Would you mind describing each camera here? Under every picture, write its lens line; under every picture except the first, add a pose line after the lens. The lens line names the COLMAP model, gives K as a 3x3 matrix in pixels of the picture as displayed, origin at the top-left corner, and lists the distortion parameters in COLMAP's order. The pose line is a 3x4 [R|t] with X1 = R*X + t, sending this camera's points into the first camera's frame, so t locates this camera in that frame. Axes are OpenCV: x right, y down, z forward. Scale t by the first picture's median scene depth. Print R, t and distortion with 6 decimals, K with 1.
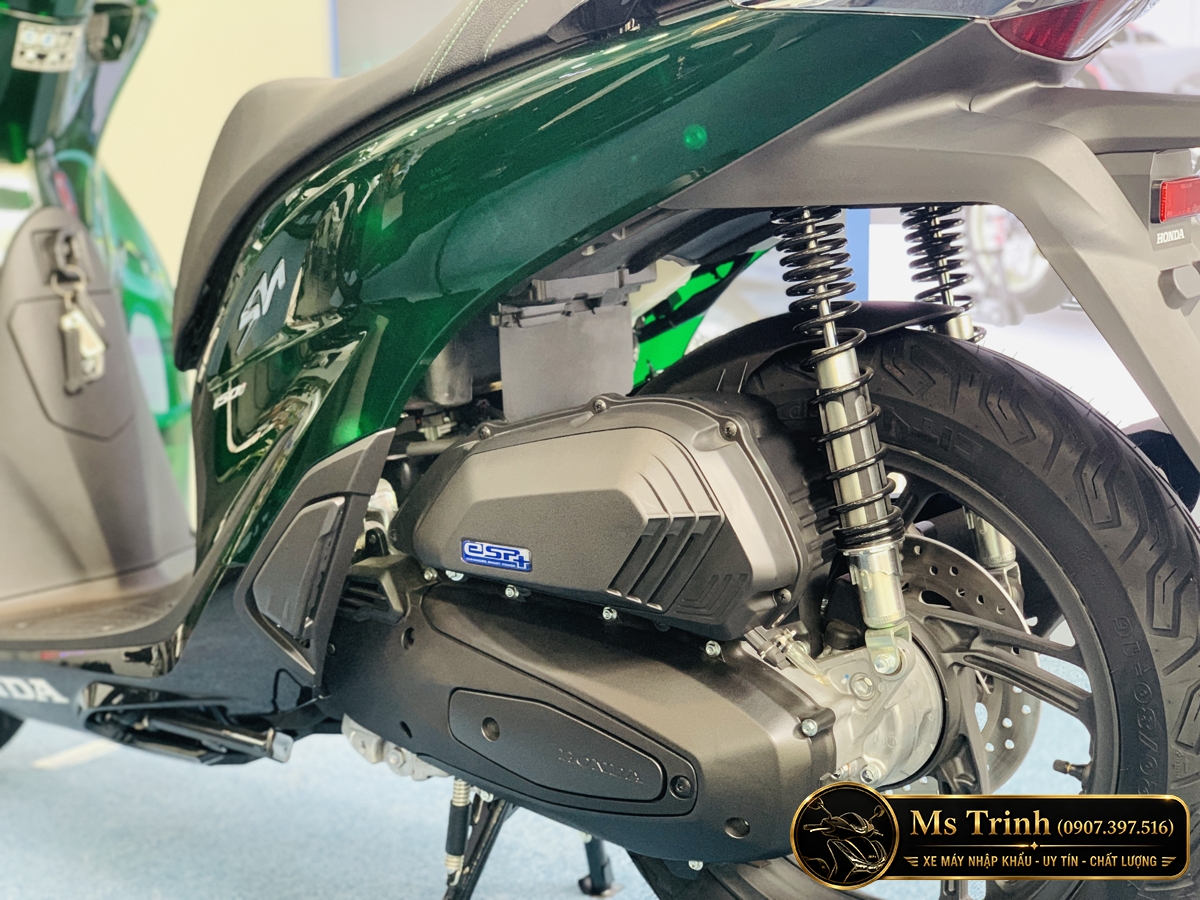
lens RADIAL K [[1842.9, 0, 597.3], [0, 1842.9, 450.1], [0, 0, 1]] dist [0.037143, 0.000000]
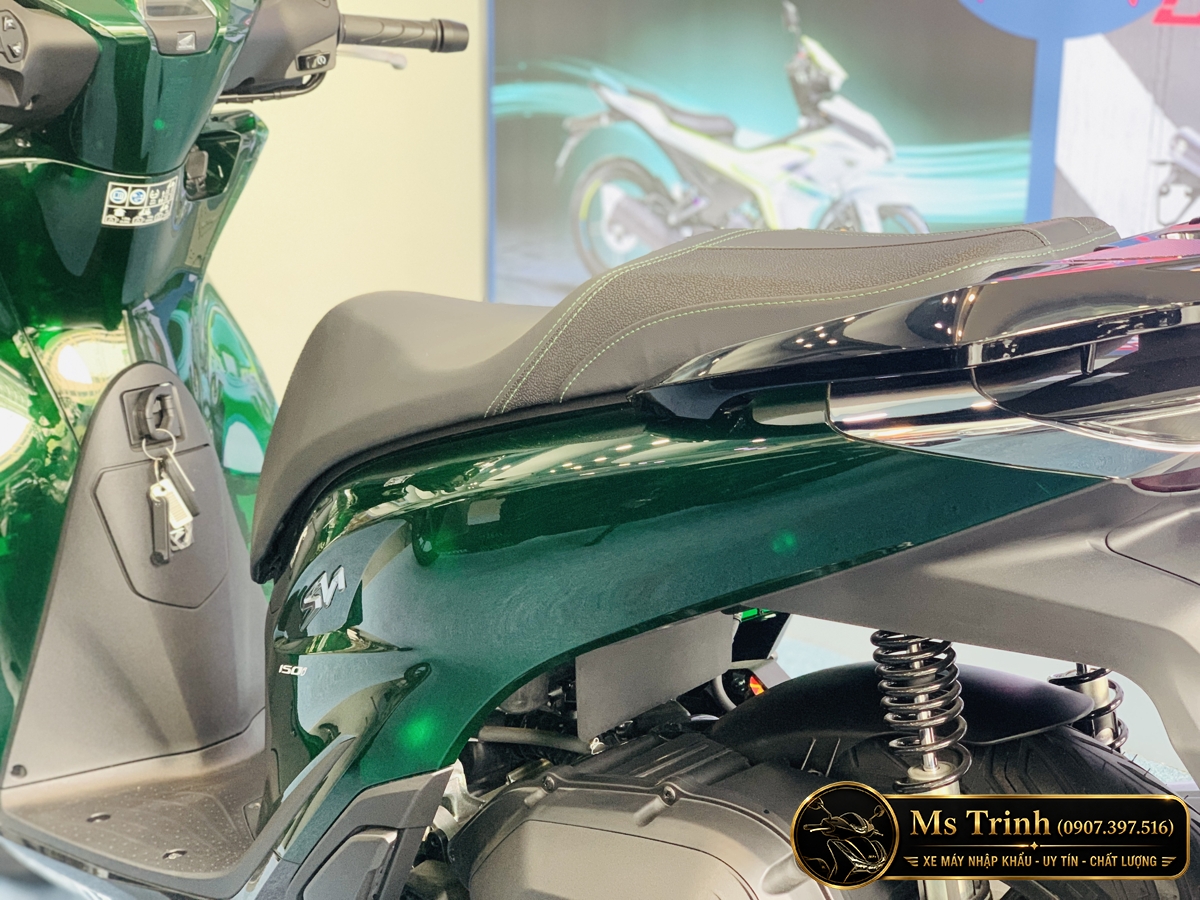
lens RADIAL K [[1842.9, 0, 601.9], [0, 1842.9, 446.4], [0, 0, 1]] dist [0.037143, 0.000000]
pose [[0.992338, 0.062910, -0.106342, 0.040472], [-0.048439, 0.989854, 0.133575, -0.230772], [0.113666, -0.127401, 0.985317, 0.094950]]
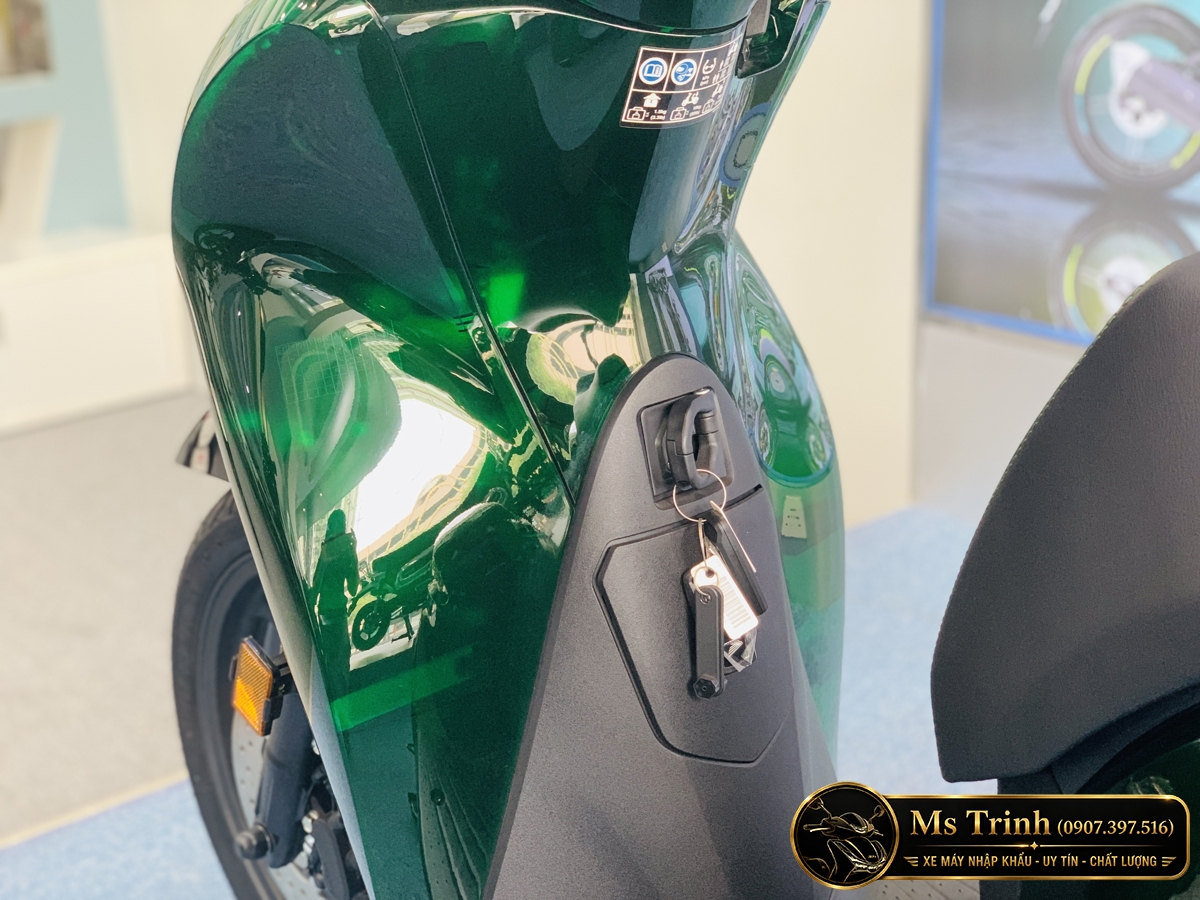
lens RADIAL K [[1842.9, 0, 601.4], [0, 1842.9, 446.4], [0, 0, 1]] dist [0.037143, 0.000000]
pose [[0.976908, 0.059389, -0.205241, -0.204426], [-0.017769, 0.979847, 0.198957, -0.219265], [0.212920, -0.190716, 0.958276, 0.468983]]
